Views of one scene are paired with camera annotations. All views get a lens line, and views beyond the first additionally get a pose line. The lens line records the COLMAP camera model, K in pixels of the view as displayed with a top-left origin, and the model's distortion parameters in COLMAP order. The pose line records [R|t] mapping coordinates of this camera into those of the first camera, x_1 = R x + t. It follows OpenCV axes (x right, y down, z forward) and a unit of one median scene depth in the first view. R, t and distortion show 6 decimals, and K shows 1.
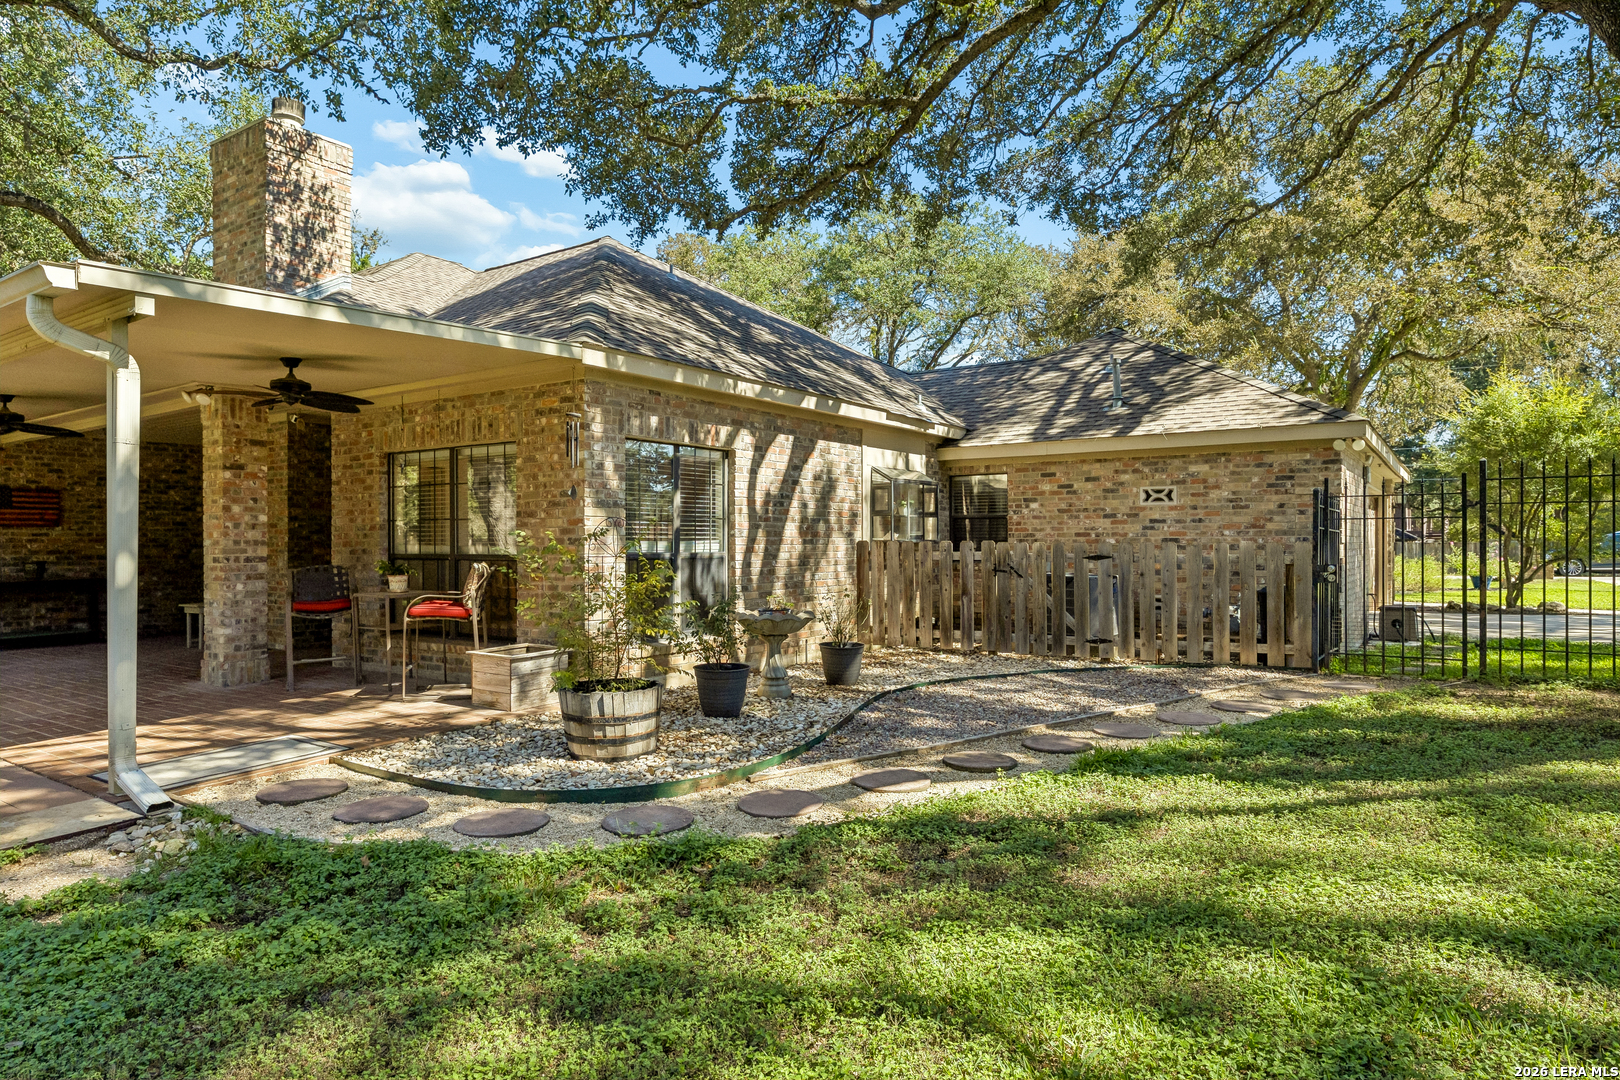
lens RADIAL K [[948.7, 0, 810.0], [0, 948.7, 540.0], [0, 0, 1]] dist [0.001102, 0.001305]
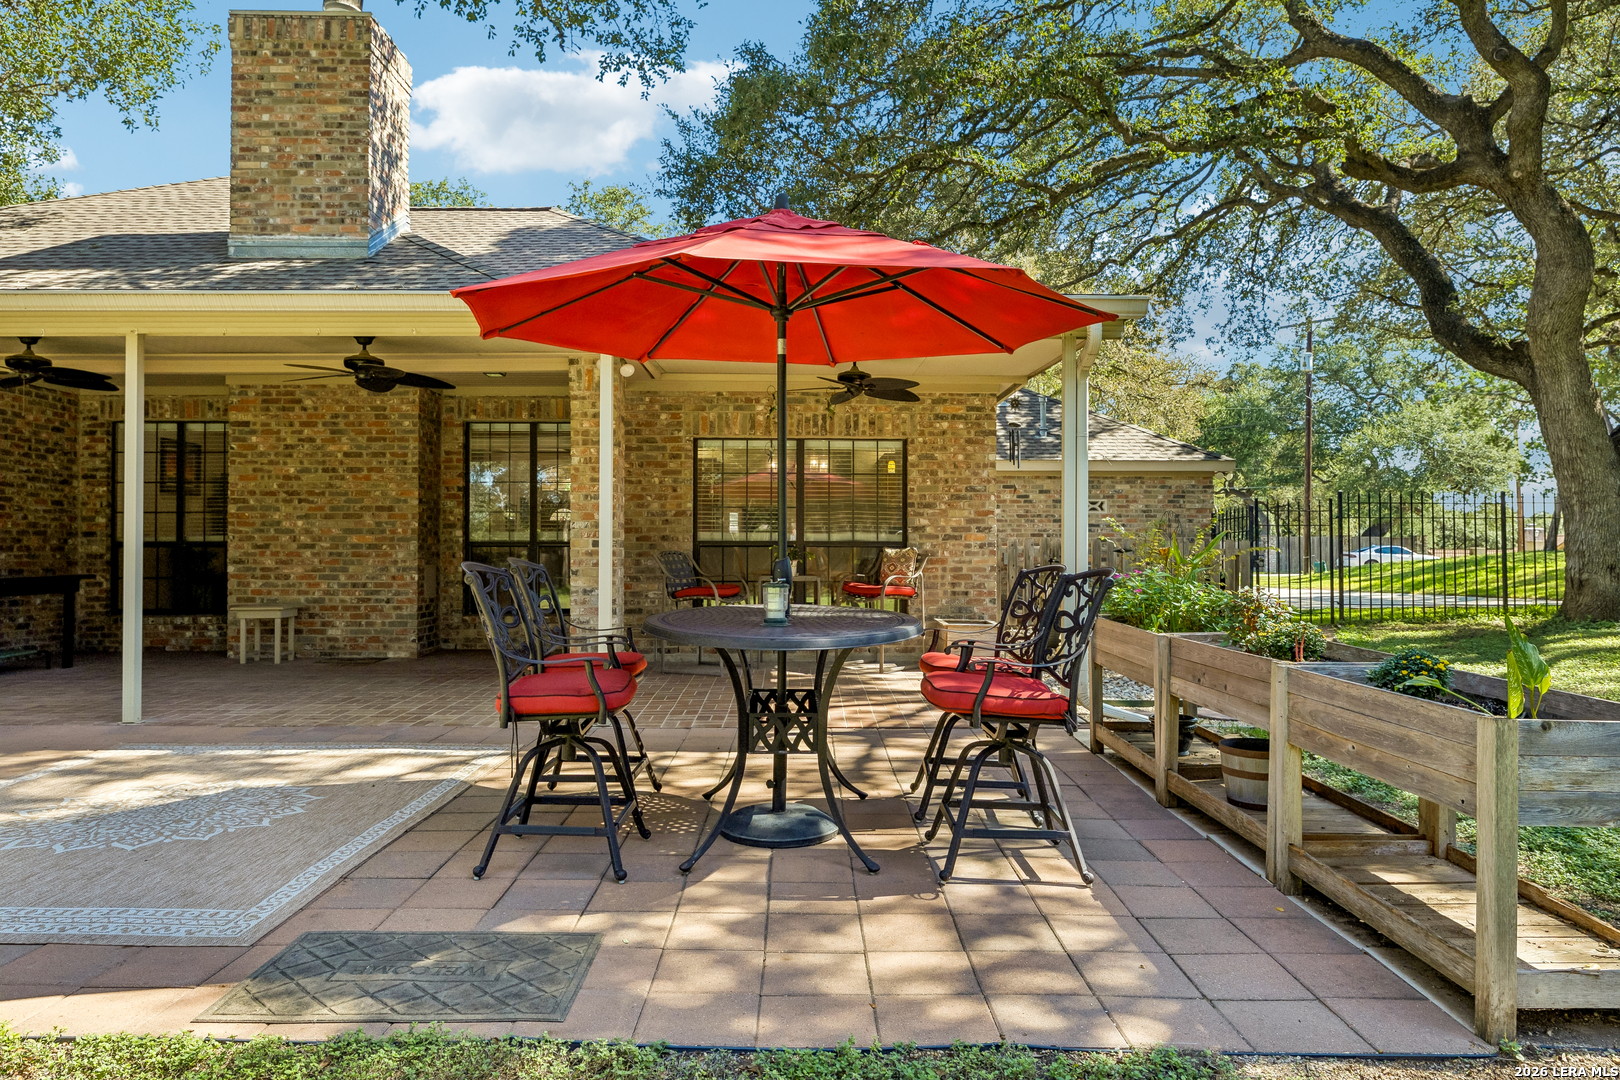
lens RADIAL K [[1034.4, 0, 810.0], [0, 1034.4, 540.0], [0, 0, 1]] dist [-0.000140, 0.000948]
pose [[0.813345, 0.012449, 0.581649, -0.801227], [-0.005325, 0.999888, -0.013955, 0.022719], [-0.581758, 0.008252, 0.813320, 0.054226]]
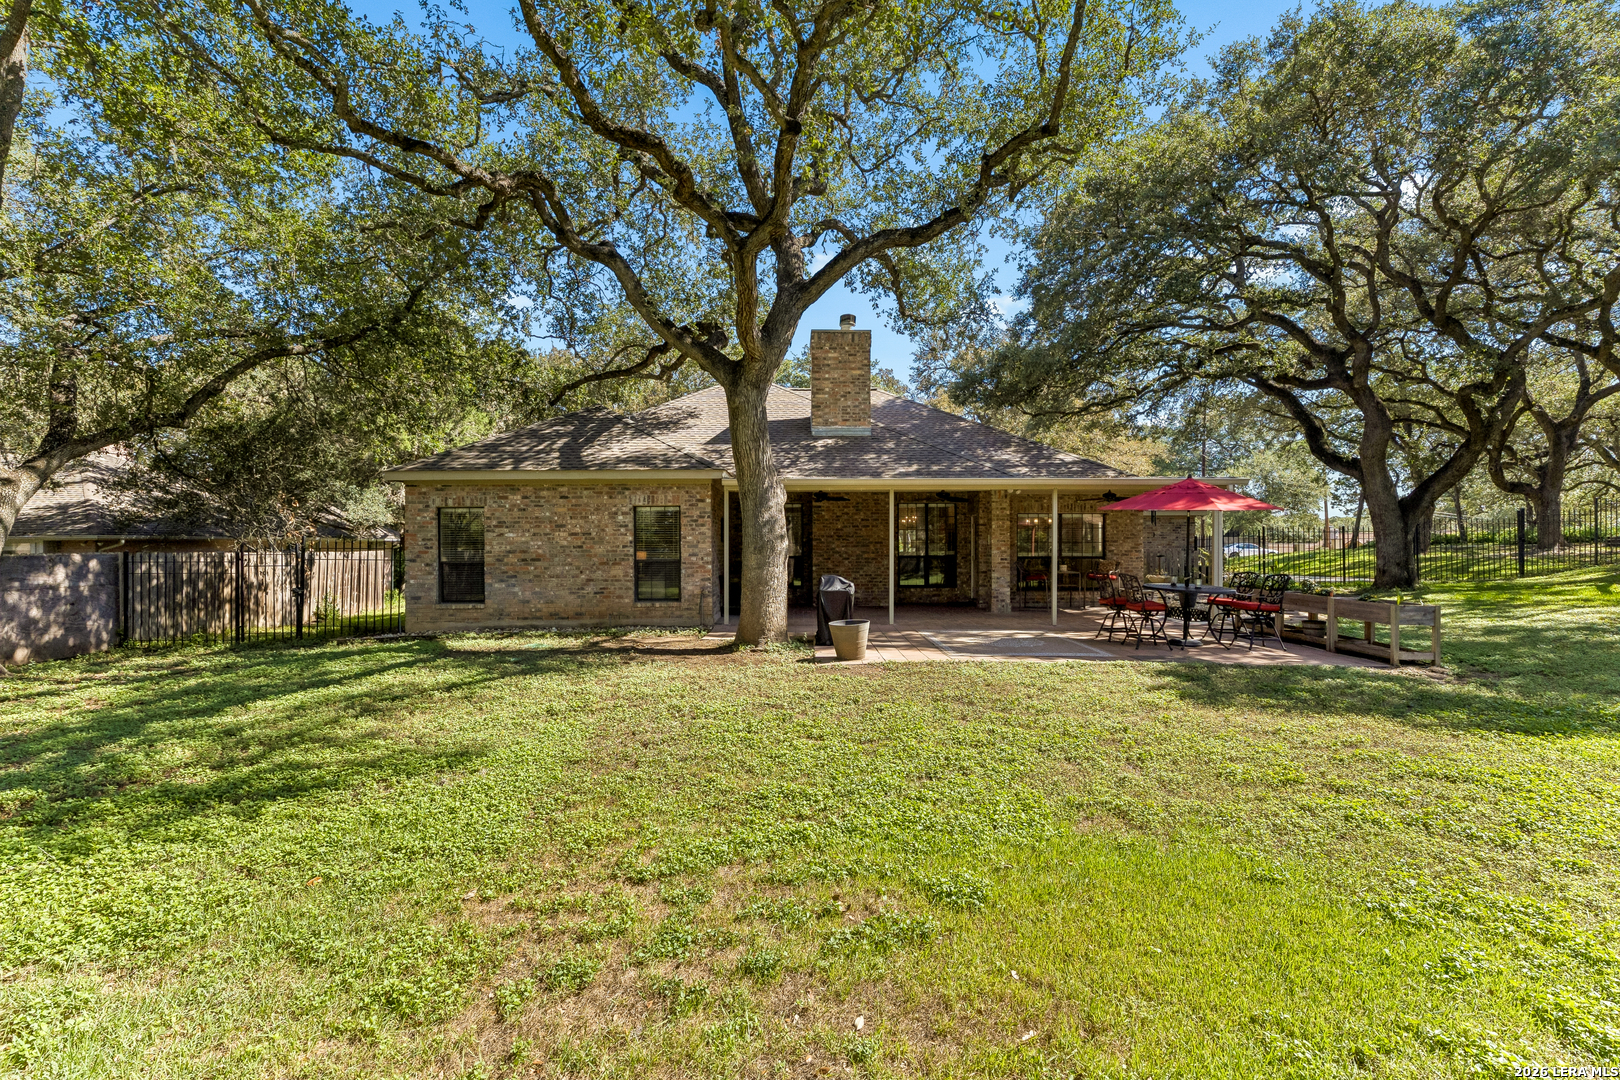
lens RADIAL K [[739.5, 0, 810.0], [0, 739.5, 540.0], [0, 0, 1]] dist [0.000724, -0.000095]
pose [[0.812509, 0.007087, 0.582906, -1.586021], [-0.002368, 0.999958, -0.008857, -0.007137], [-0.582944, 0.005816, 0.812491, -0.147304]]
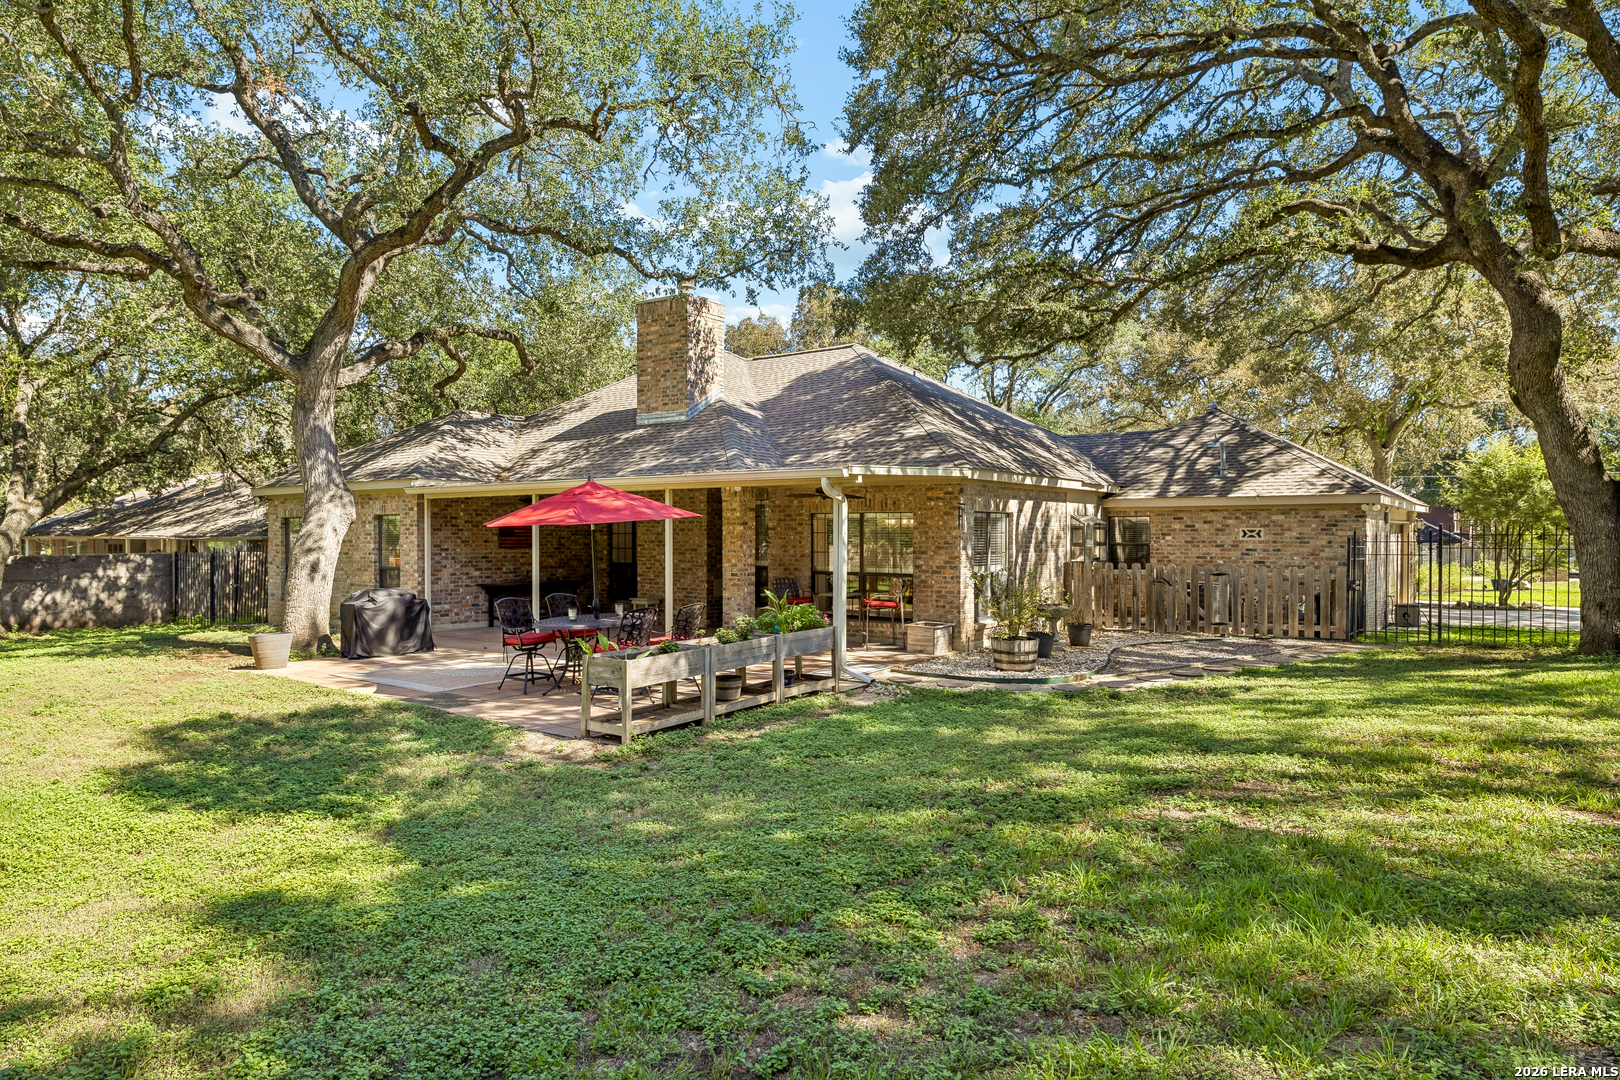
lens RADIAL K [[1000.2, 0, 810.0], [0, 1000.2, 540.0], [0, 0, 1]] dist [0.007203, -0.001678]
pose [[0.999751, 0.004208, -0.021910, -0.337889], [-0.003993, 0.999943, 0.009873, -0.050533], [0.021950, -0.009783, 0.999711, -0.698511]]
